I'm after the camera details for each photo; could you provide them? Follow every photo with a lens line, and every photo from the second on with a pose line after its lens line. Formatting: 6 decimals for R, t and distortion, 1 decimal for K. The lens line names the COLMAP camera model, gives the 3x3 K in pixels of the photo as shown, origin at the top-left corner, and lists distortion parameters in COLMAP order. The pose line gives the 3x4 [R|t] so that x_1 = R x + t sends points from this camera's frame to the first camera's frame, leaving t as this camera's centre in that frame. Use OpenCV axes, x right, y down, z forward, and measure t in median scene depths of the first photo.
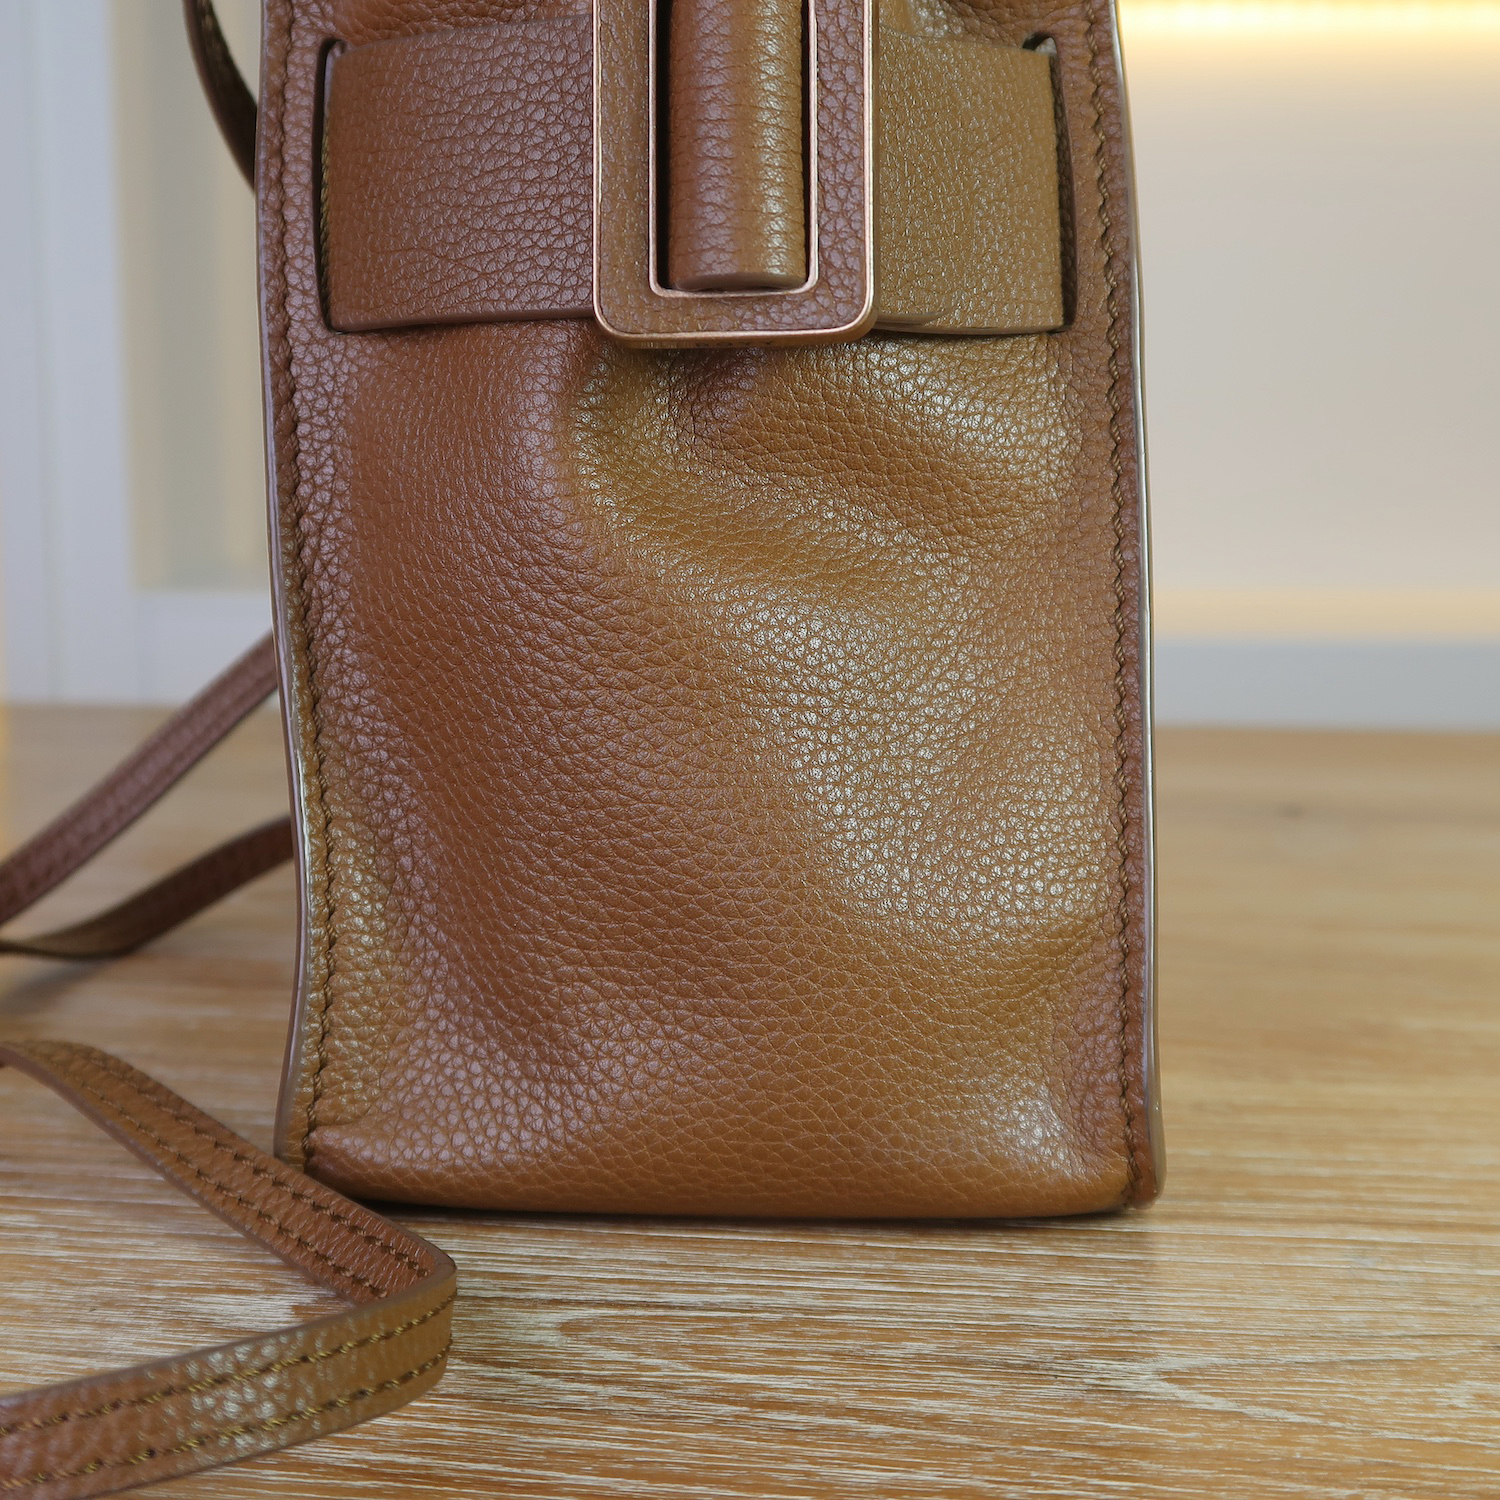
lens RADIAL K [[2313.5, 0, 750.4], [0, 2313.5, 746.2], [0, 0, 1]] dist [-0.024757, 0.000000]
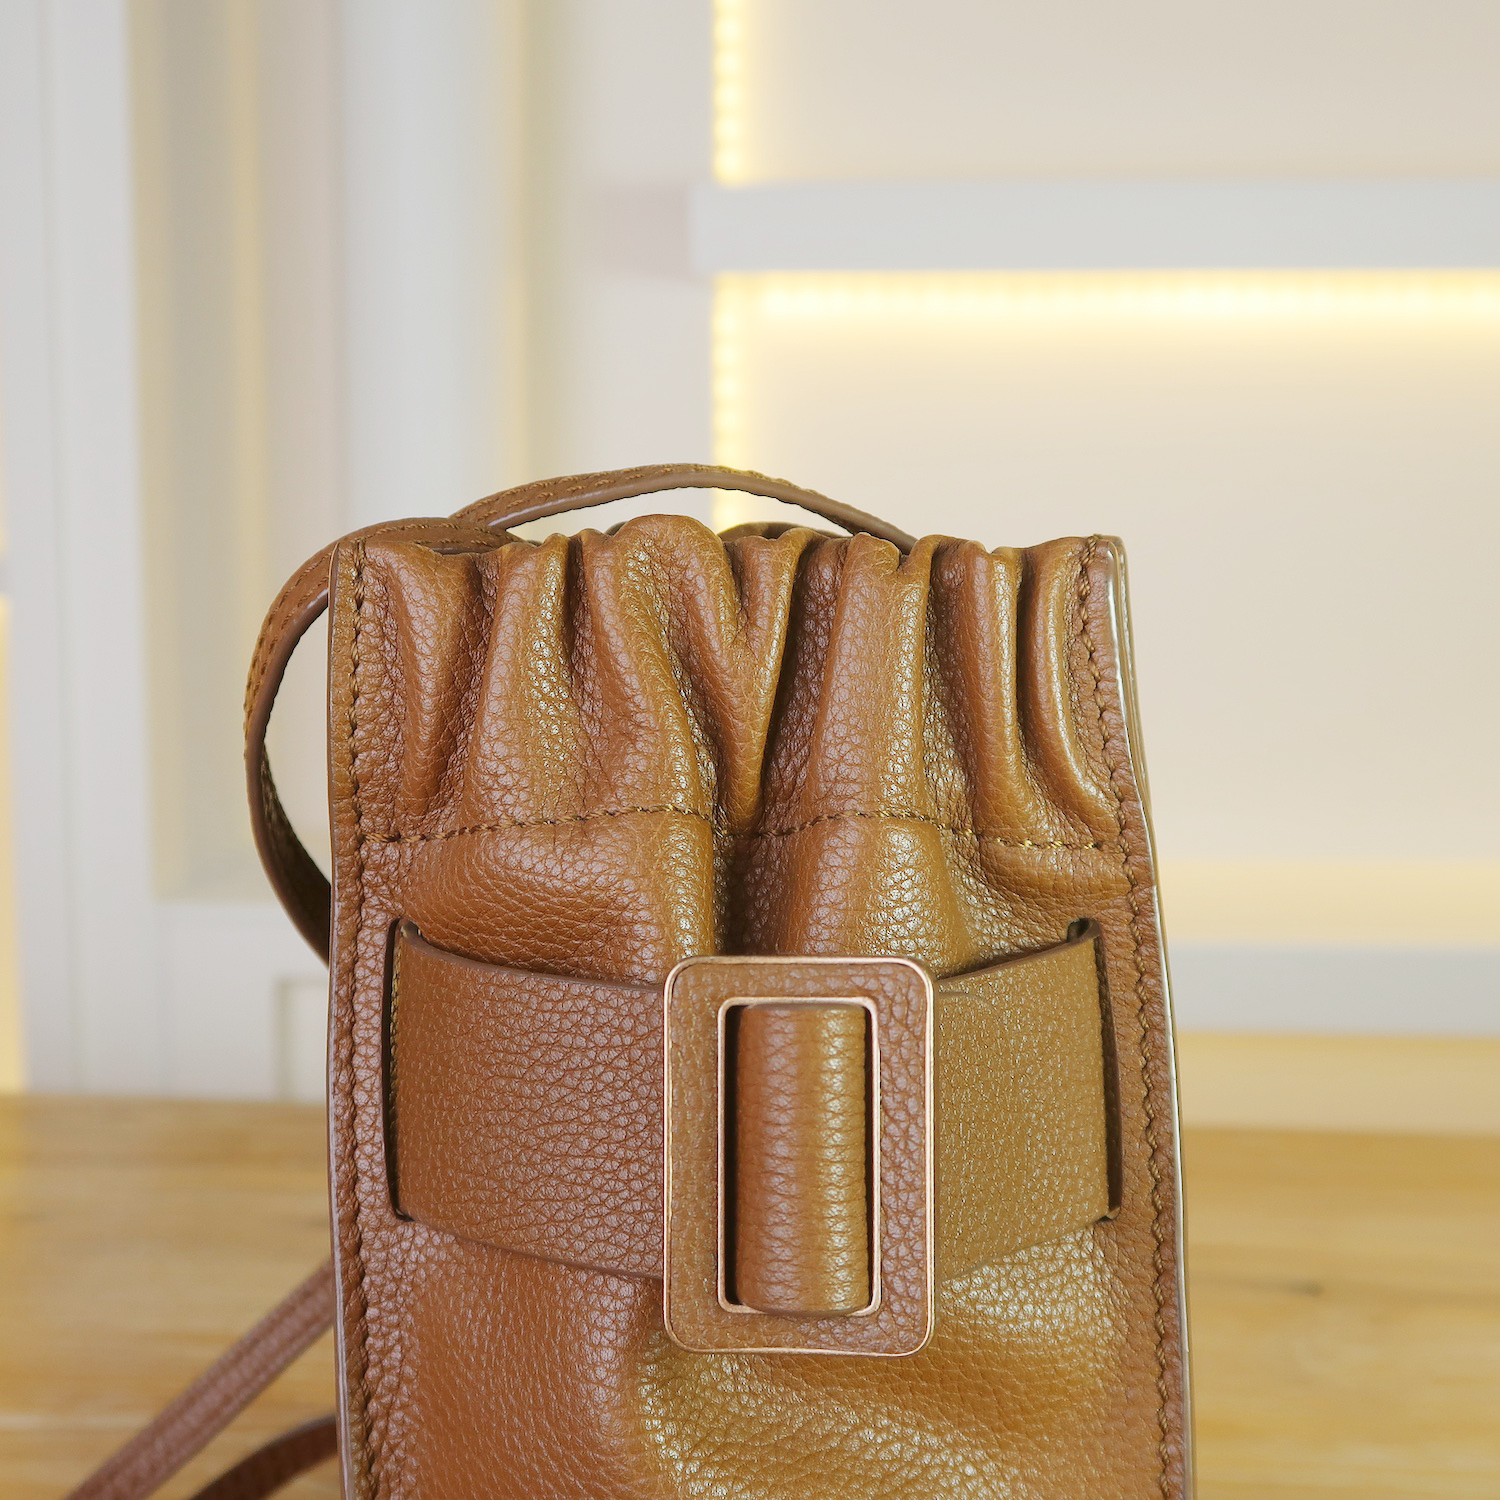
lens RADIAL K [[2313.5, 0, 752.8], [0, 2313.5, 742.4], [0, 0, 1]] dist [-0.024757, 0.000000]
pose [[0.999994, 0.003021, 0.001833, -0.026838], [-0.002944, 0.999155, -0.040998, -0.357972], [-0.001955, 0.040992, 0.999158, -0.041075]]
